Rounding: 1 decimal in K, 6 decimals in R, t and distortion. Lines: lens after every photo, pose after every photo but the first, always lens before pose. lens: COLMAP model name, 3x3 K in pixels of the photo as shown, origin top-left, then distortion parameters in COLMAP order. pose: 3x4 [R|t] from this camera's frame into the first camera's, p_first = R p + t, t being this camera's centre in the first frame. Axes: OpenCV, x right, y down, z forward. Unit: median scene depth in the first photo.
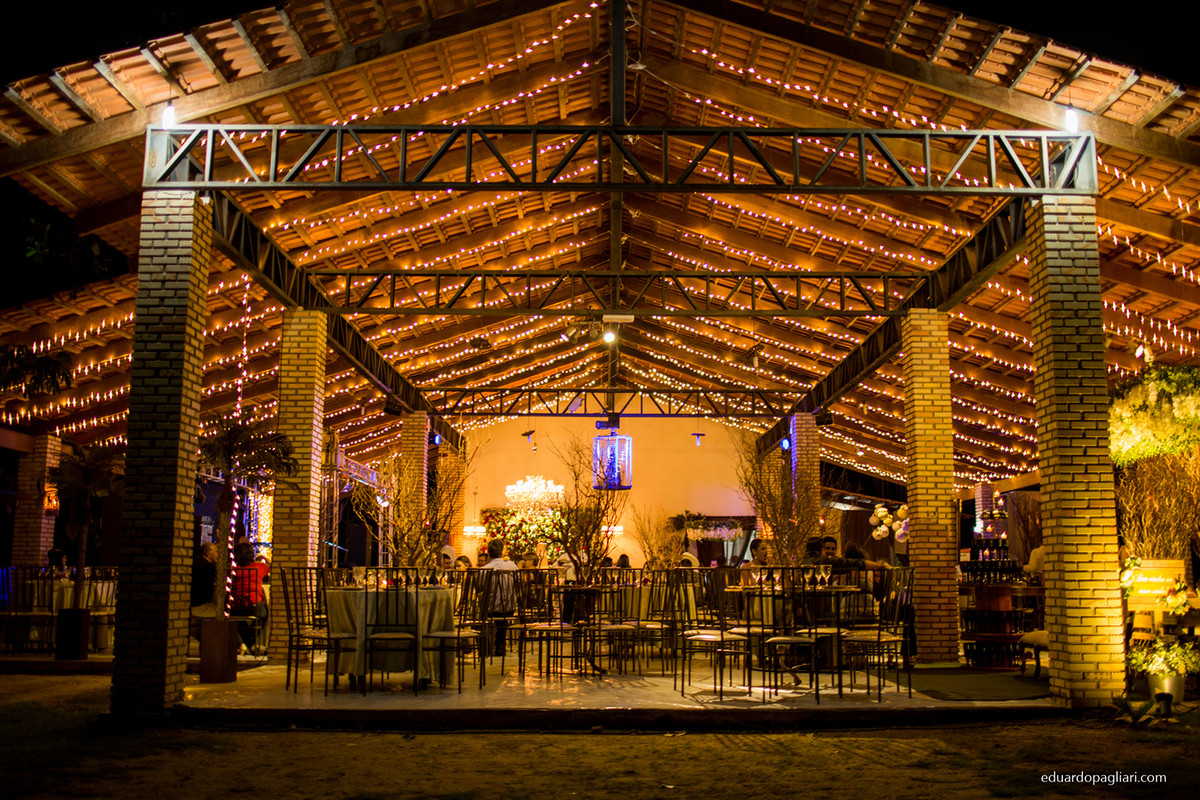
lens RADIAL K [[1219.4, 0, 610.8], [0, 1219.4, 365.3], [0, 0, 1]] dist [-0.041184, 0.000000]
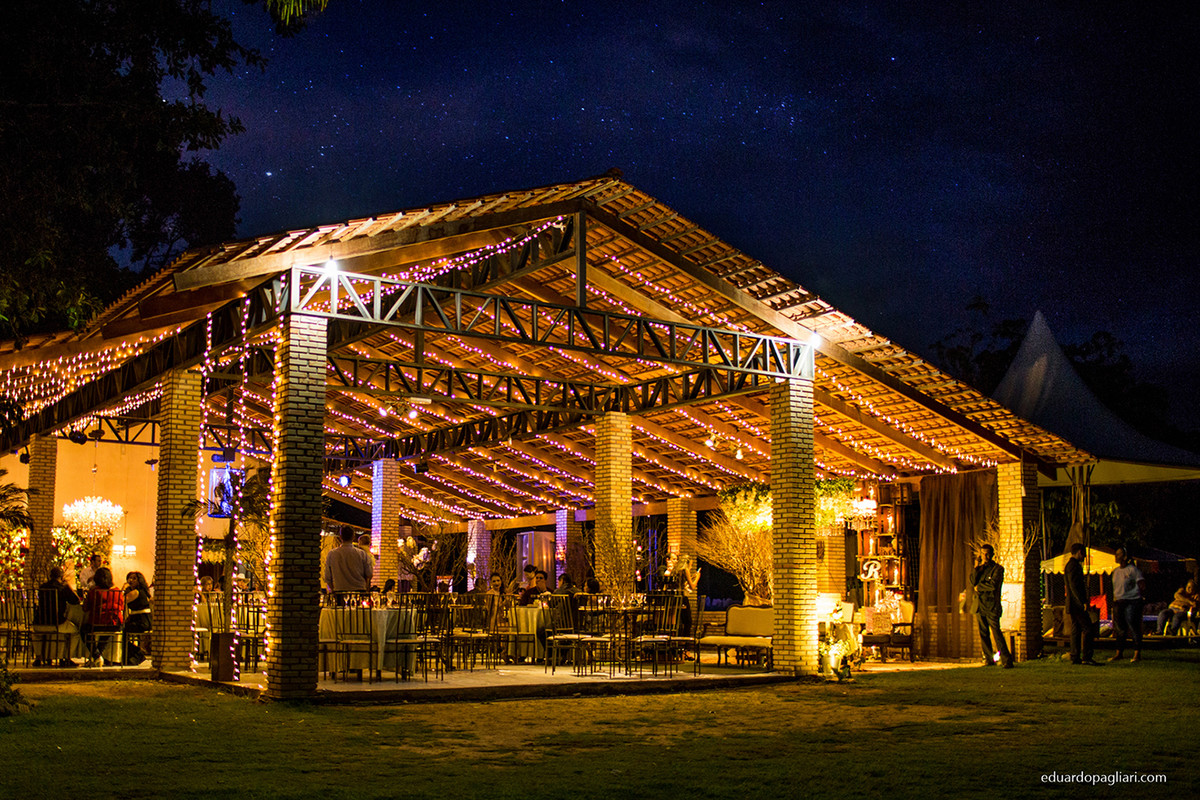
lens RADIAL K [[1312.3, 0, 599.8], [0, 1312.3, 401.2], [0, 0, 1]] dist [-0.017450, 0.000000]
pose [[0.837303, 0.085916, 0.539947, -0.859682], [-0.099738, 0.995007, -0.003660, -0.075695], [-0.537565, -0.050789, 0.841691, -0.408548]]
